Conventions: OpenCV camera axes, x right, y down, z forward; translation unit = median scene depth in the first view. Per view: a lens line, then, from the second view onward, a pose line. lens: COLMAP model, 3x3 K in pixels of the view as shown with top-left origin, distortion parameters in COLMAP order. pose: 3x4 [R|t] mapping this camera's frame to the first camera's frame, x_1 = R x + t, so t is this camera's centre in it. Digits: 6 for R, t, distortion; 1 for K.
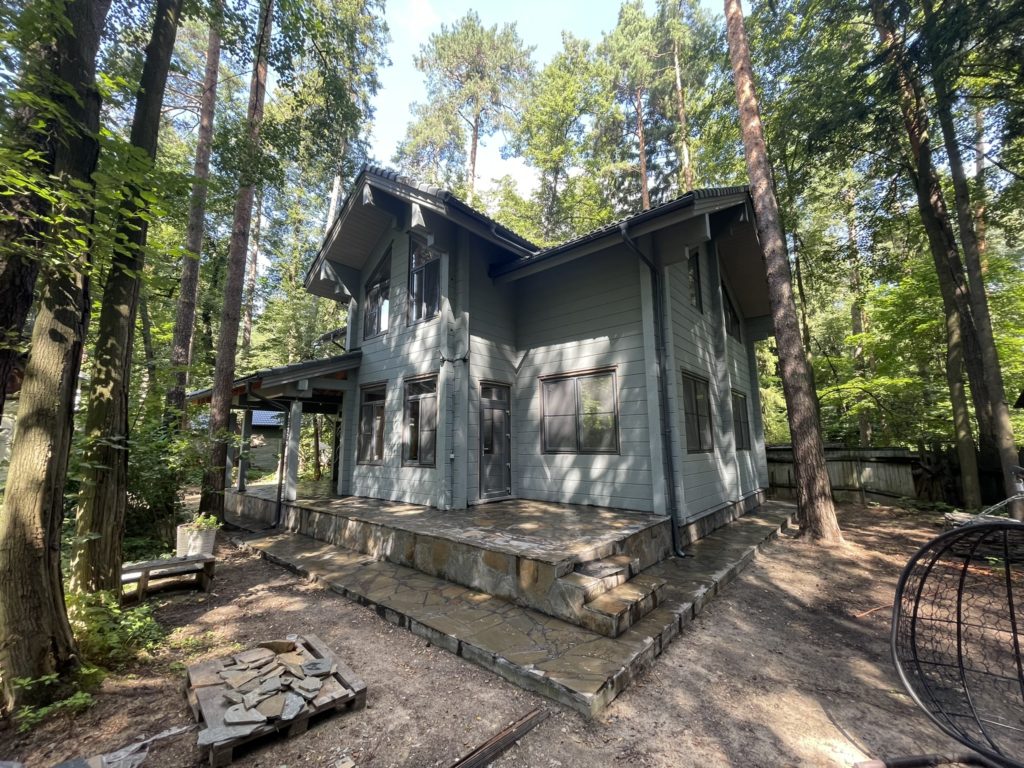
lens RADIAL K [[408.3, 0, 512.0], [0, 408.3, 384.0], [0, 0, 1]] dist [-0.001948, -0.000072]
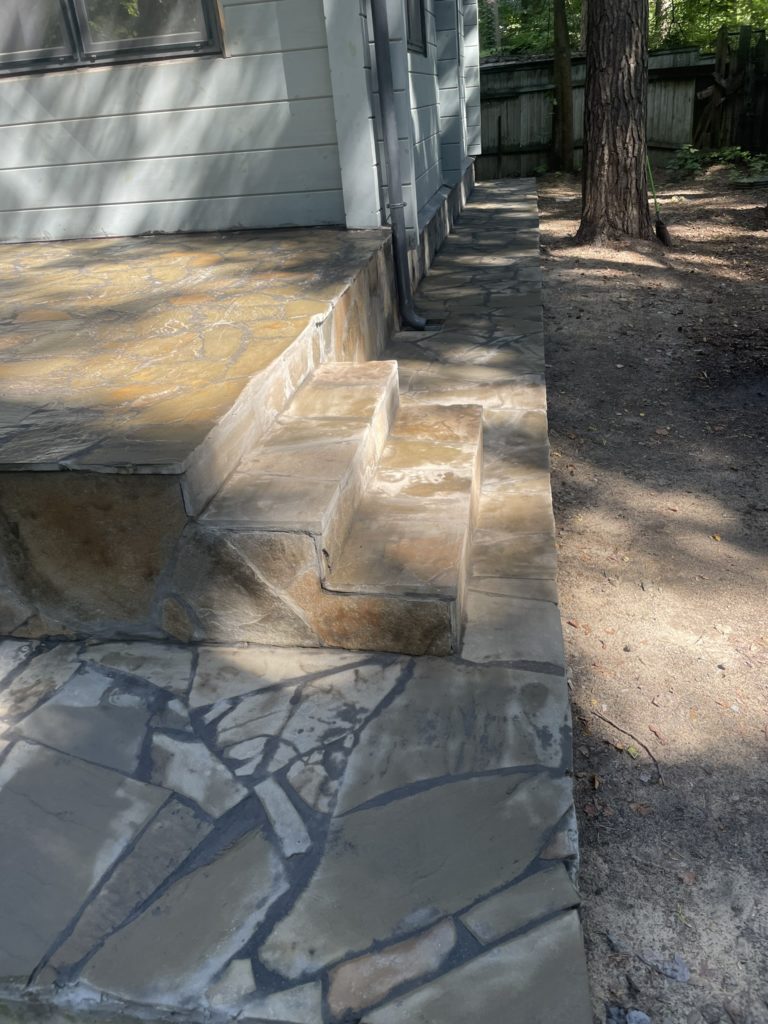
lens RADIAL K [[774.5, 0, 392.9], [0, 774.5, 505.4], [0, 0, 1]] dist [0.093236, -0.124919]
pose [[0.844991, -0.297977, 0.444071, 0.005916], [-0.006555, 0.824547, 0.565755, 0.181791], [-0.534740, -0.480969, 0.694782, 0.540567]]
